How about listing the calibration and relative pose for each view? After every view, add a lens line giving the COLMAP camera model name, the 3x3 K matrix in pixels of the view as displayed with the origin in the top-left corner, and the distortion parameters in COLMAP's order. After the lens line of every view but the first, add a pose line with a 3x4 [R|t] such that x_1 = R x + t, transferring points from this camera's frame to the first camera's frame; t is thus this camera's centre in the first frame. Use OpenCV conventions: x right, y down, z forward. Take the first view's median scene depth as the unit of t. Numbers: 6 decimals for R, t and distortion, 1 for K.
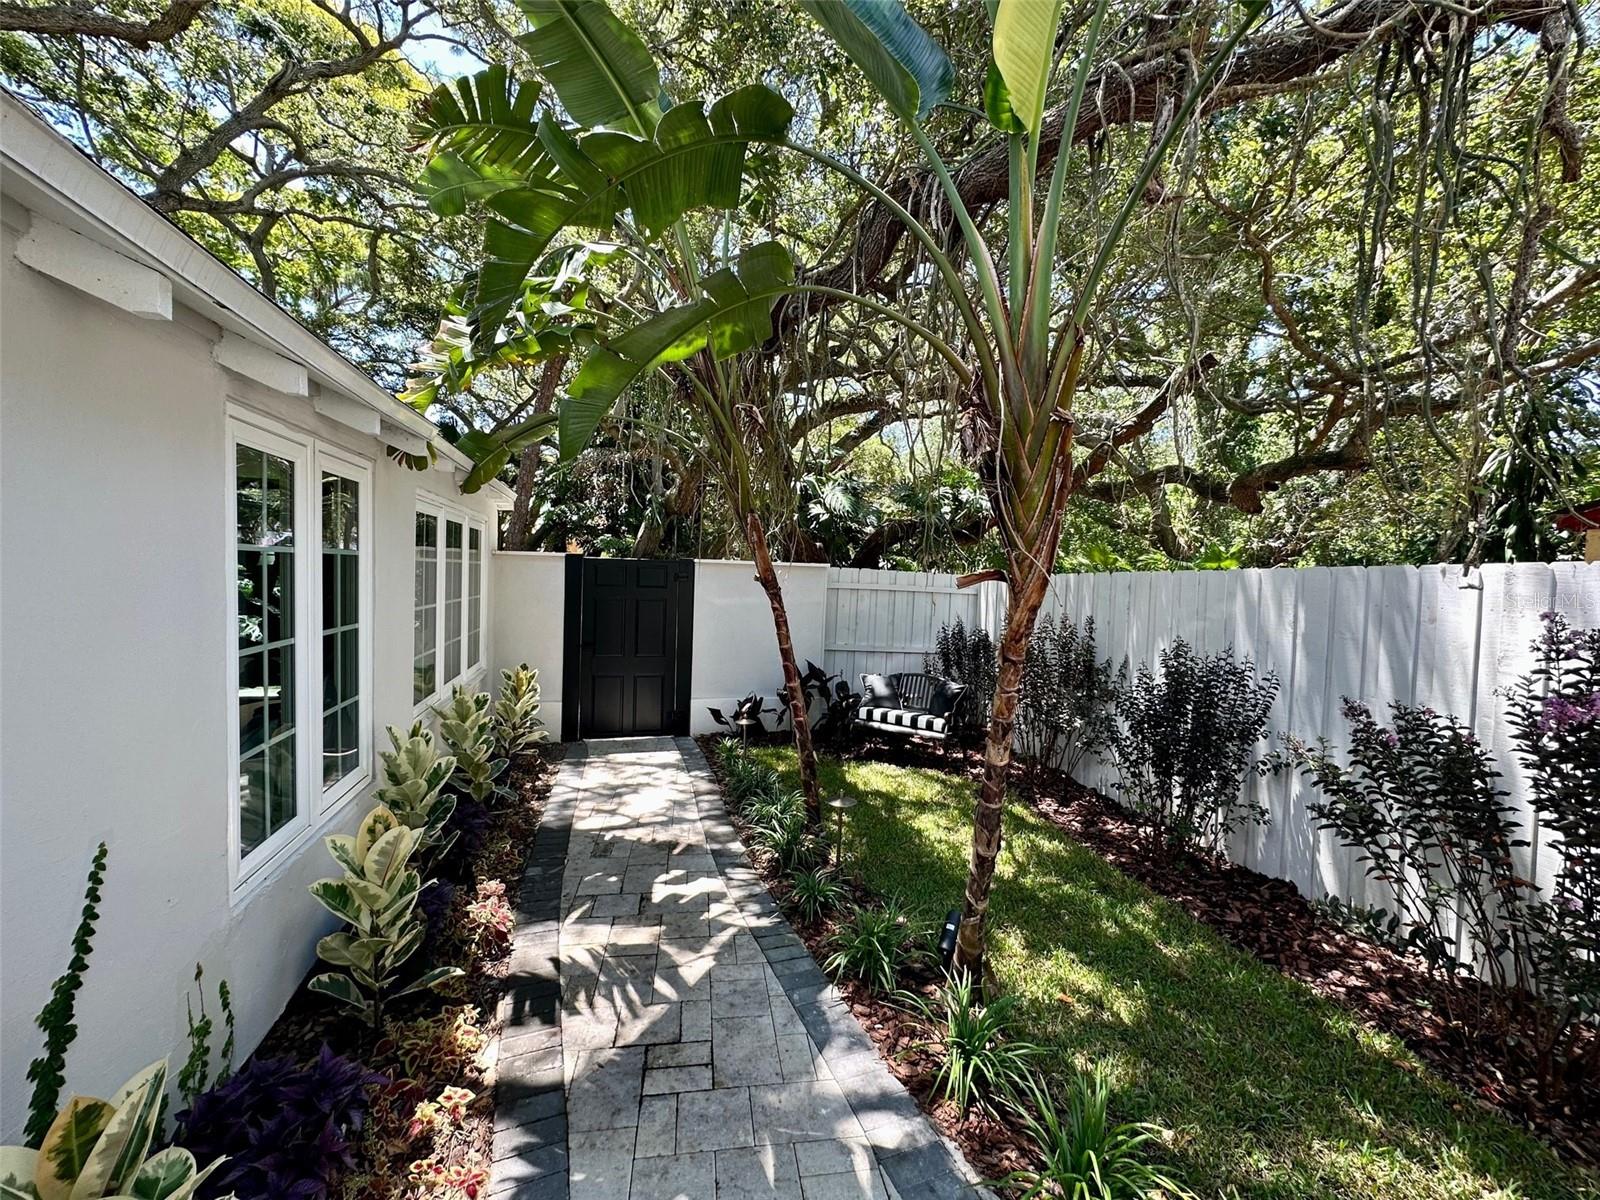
lens RADIAL K [[638.7, 0, 789.3], [0, 638.7, 603.4], [0, 0, 1]] dist [-0.005534, -0.000918]
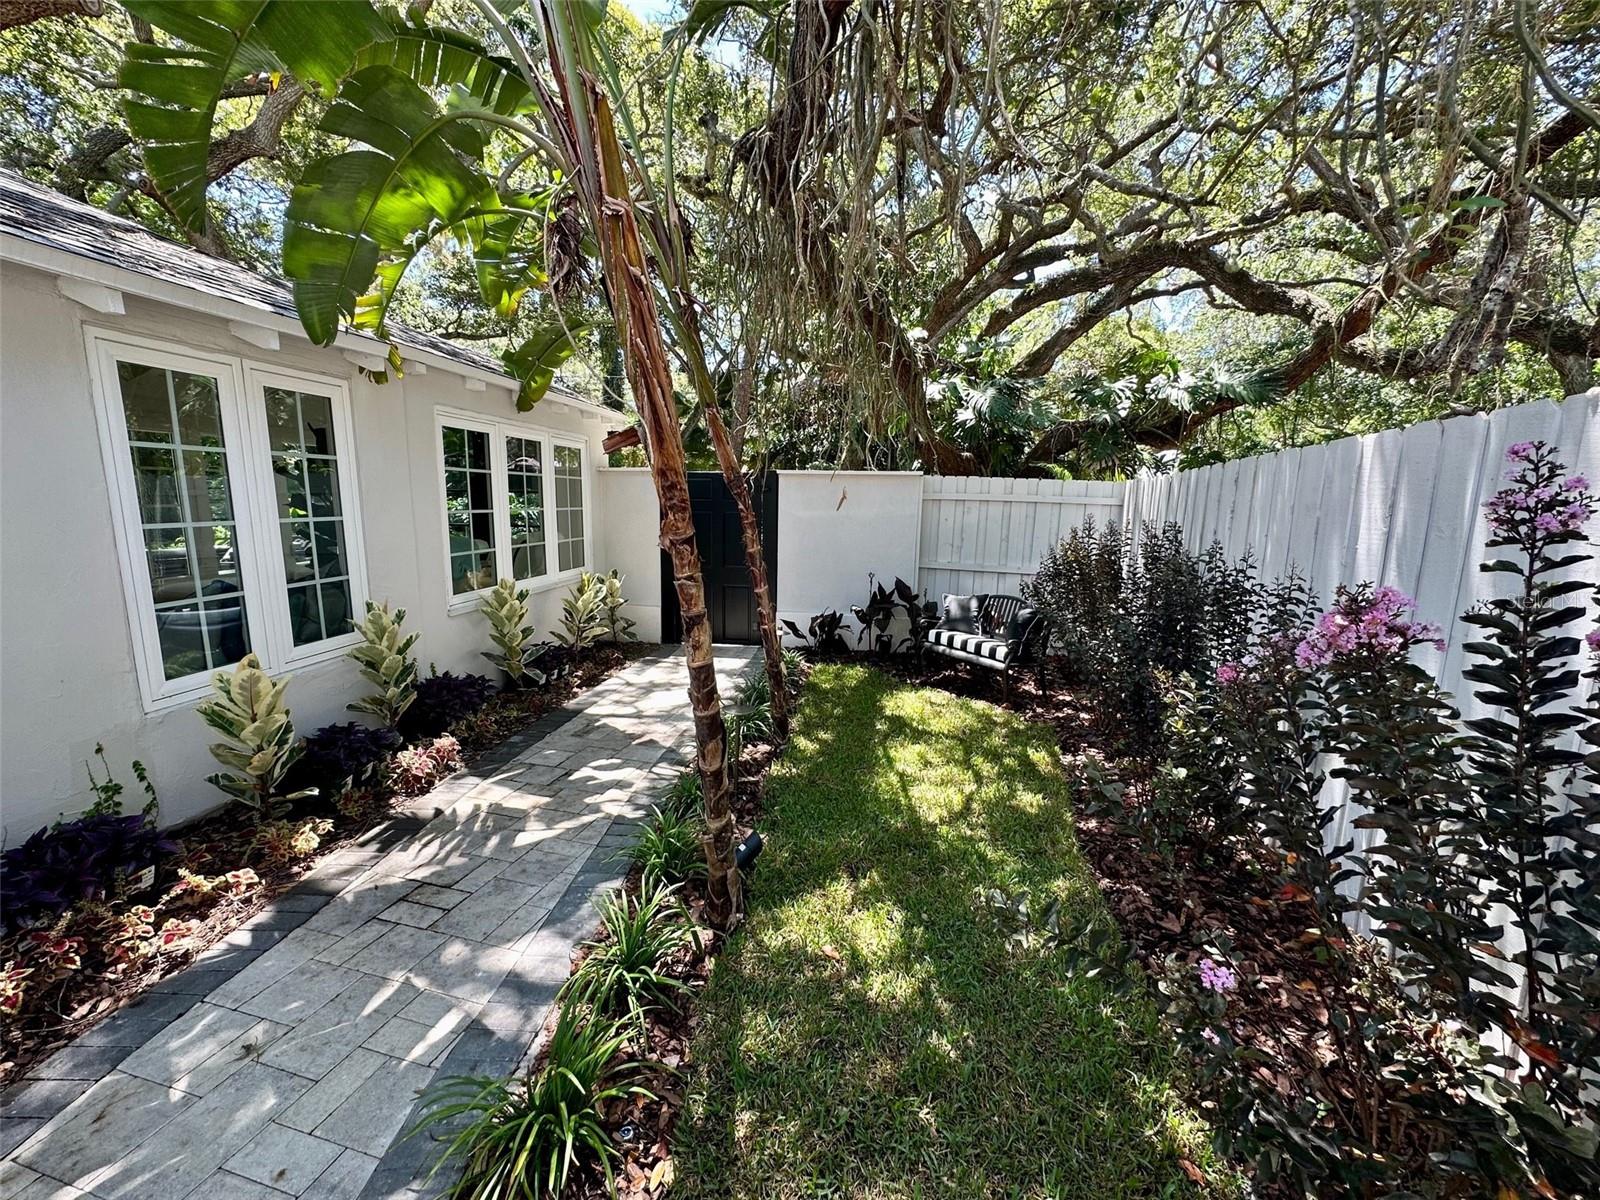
lens RADIAL K [[638.7, 0, 799.8], [0, 638.7, 597.3], [0, 0, 1]] dist [-0.005534, -0.000918]
pose [[0.914039, 0.042901, -0.403352, 0.434260], [-0.003260, 0.995136, 0.098456, 0.042312], [0.405614, -0.088677, 0.909733, 0.156565]]
